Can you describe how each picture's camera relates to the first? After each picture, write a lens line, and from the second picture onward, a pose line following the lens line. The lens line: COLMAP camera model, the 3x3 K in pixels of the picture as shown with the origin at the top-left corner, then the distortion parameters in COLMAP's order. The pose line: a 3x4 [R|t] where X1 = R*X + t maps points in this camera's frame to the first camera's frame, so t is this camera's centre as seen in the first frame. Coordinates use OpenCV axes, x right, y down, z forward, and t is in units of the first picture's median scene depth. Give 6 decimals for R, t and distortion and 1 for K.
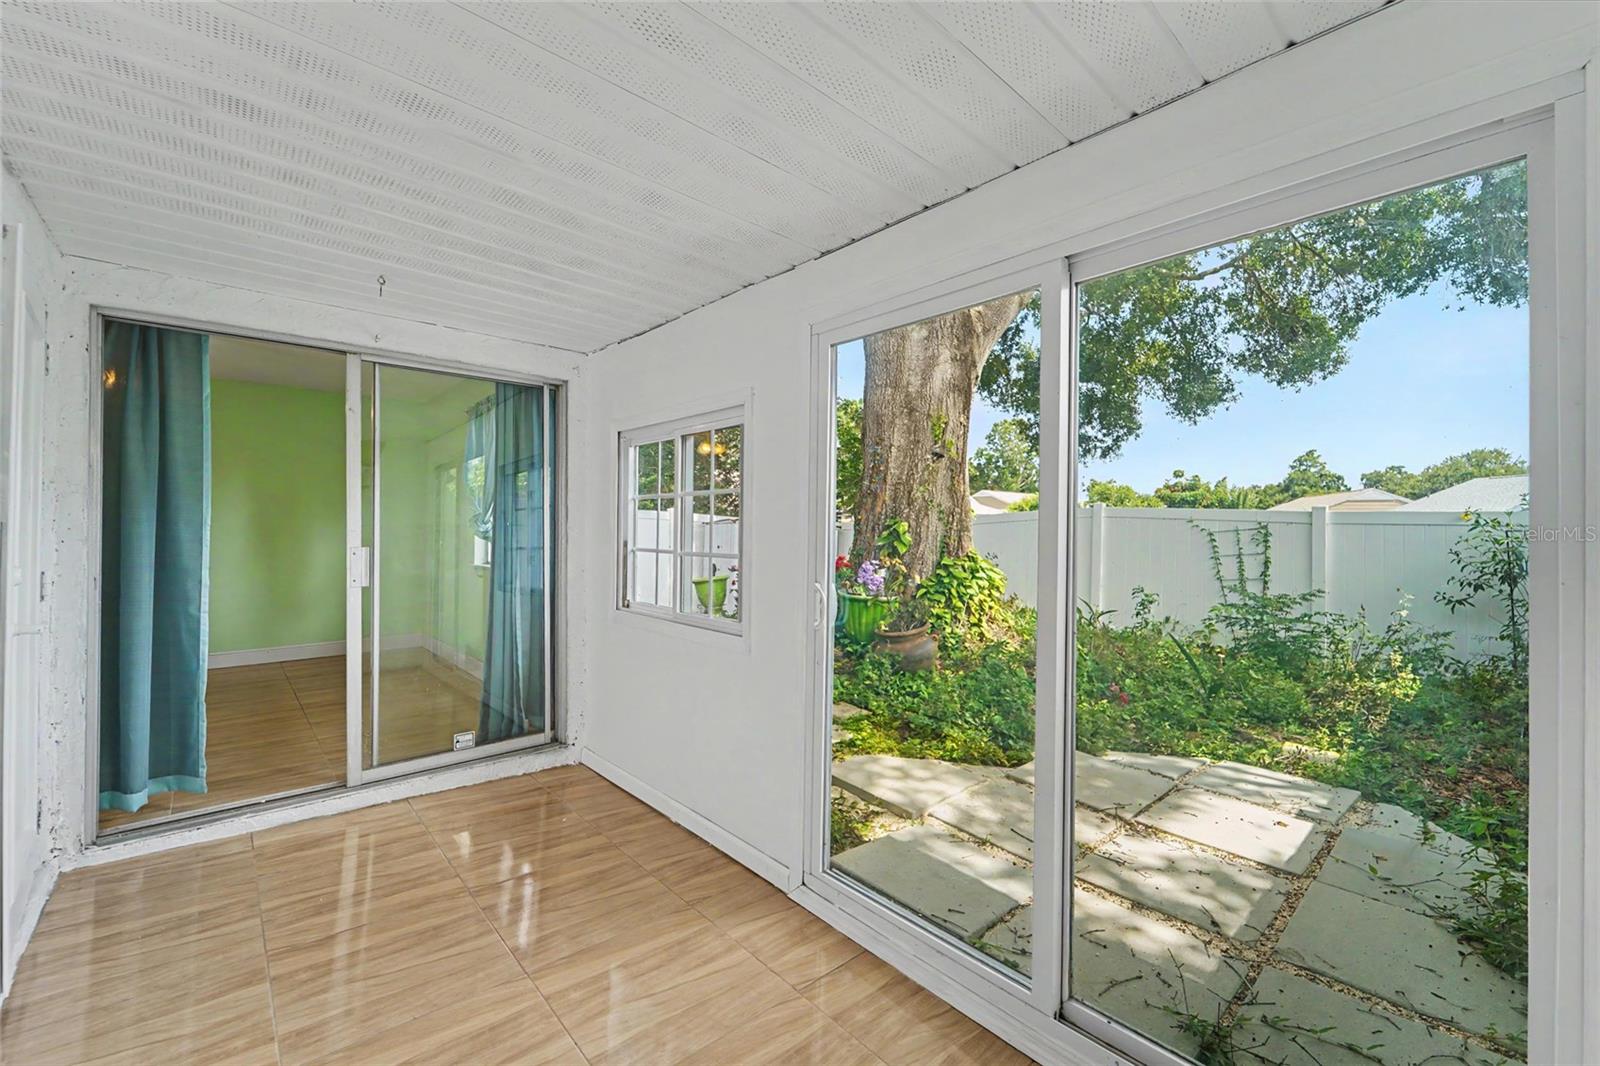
lens RADIAL K [[642.2, 0, 791.1], [0, 642.2, 527.6], [0, 0, 1]] dist [-0.009002, -0.000338]
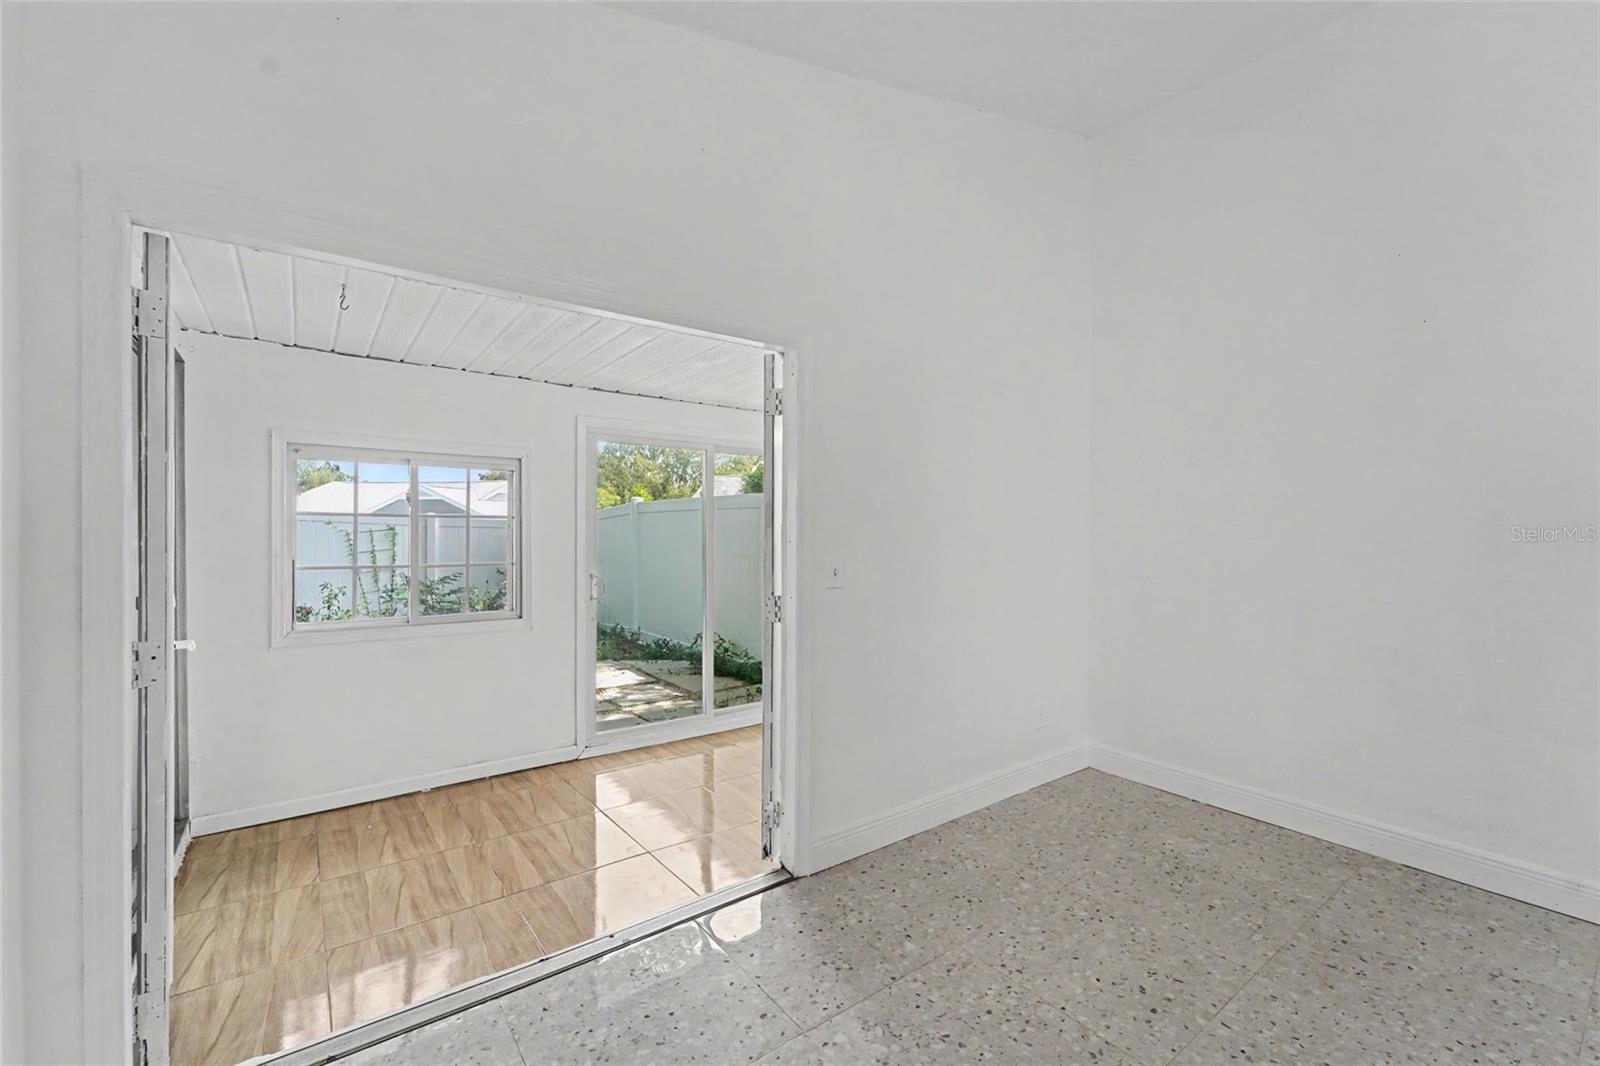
lens RADIAL K [[659.3, 0, 796.2], [0, 659.3, 529.7], [0, 0, 1]] dist [-0.000133, -0.000020]
pose [[0.088920, -0.006612, 0.996017, -0.335467], [-0.008863, 0.999933, 0.007429, -0.010450], [-0.995999, -0.009488, 0.088856, 0.053614]]
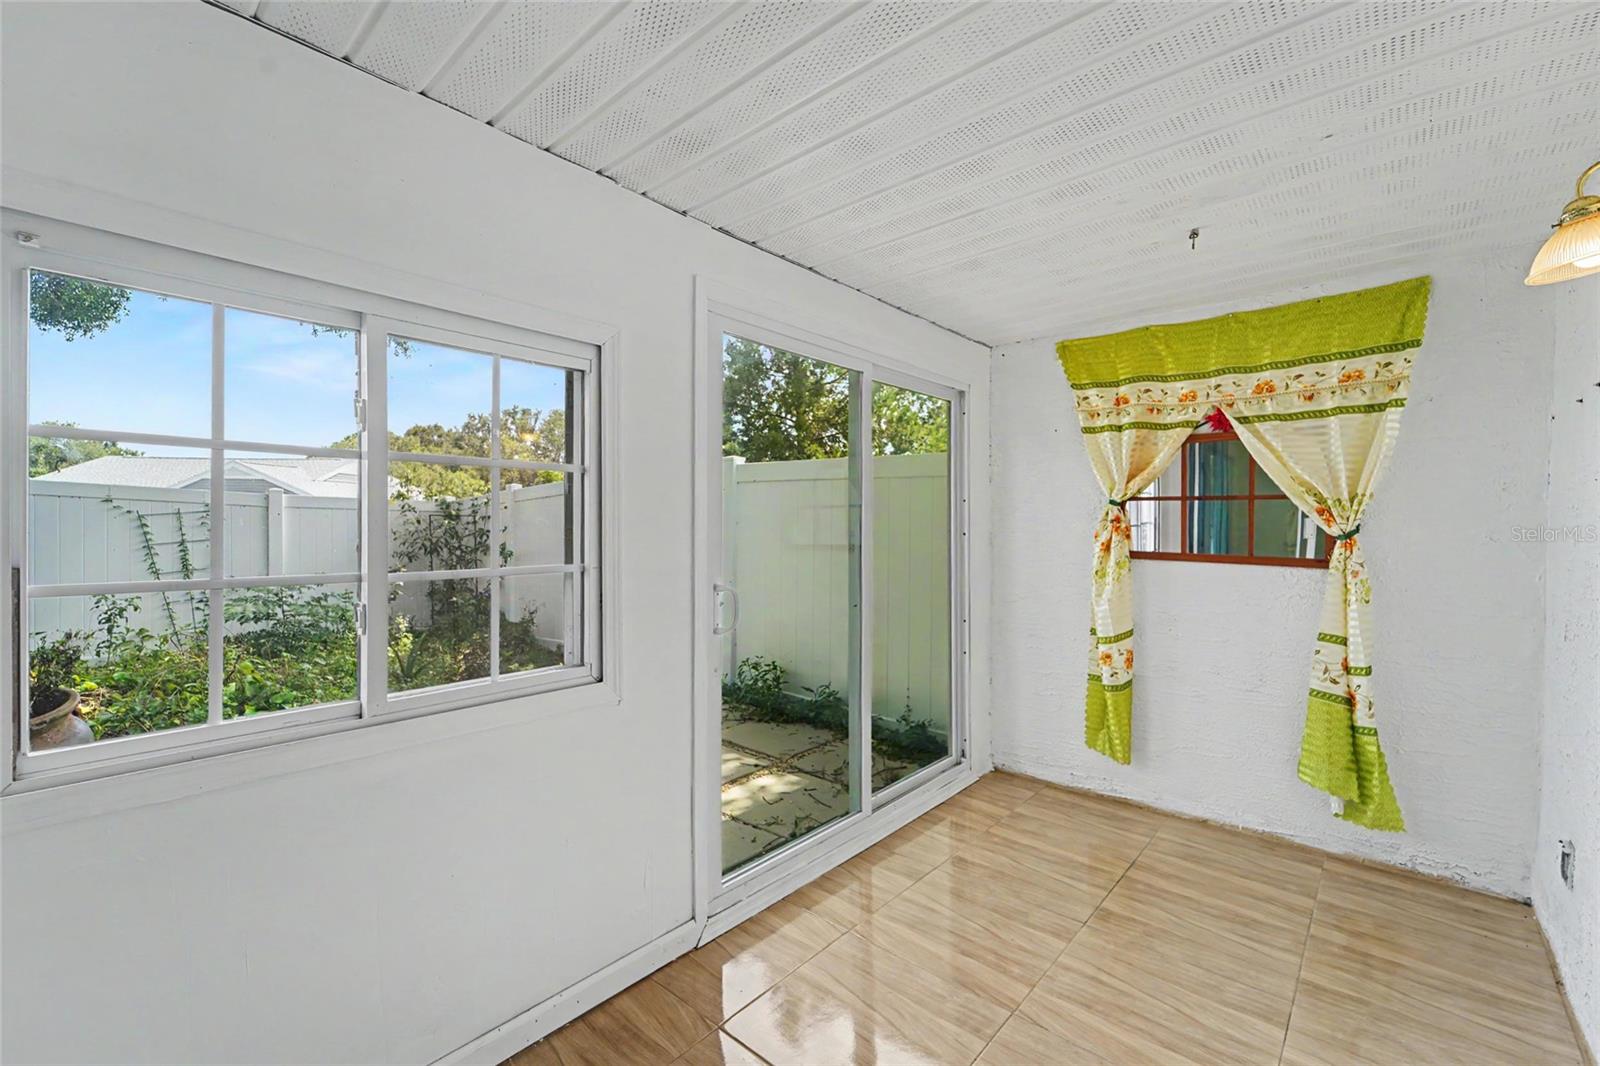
lens RADIAL K [[662.5, 0, 796.6], [0, 662.5, 524.2], [0, 0, 1]] dist [0.001030, -0.000237]
pose [[-0.102730, -0.013965, 0.994611, -0.179149], [-0.013805, 0.999825, 0.012613, -0.002552], [-0.994613, -0.012435, -0.102905, 0.191235]]
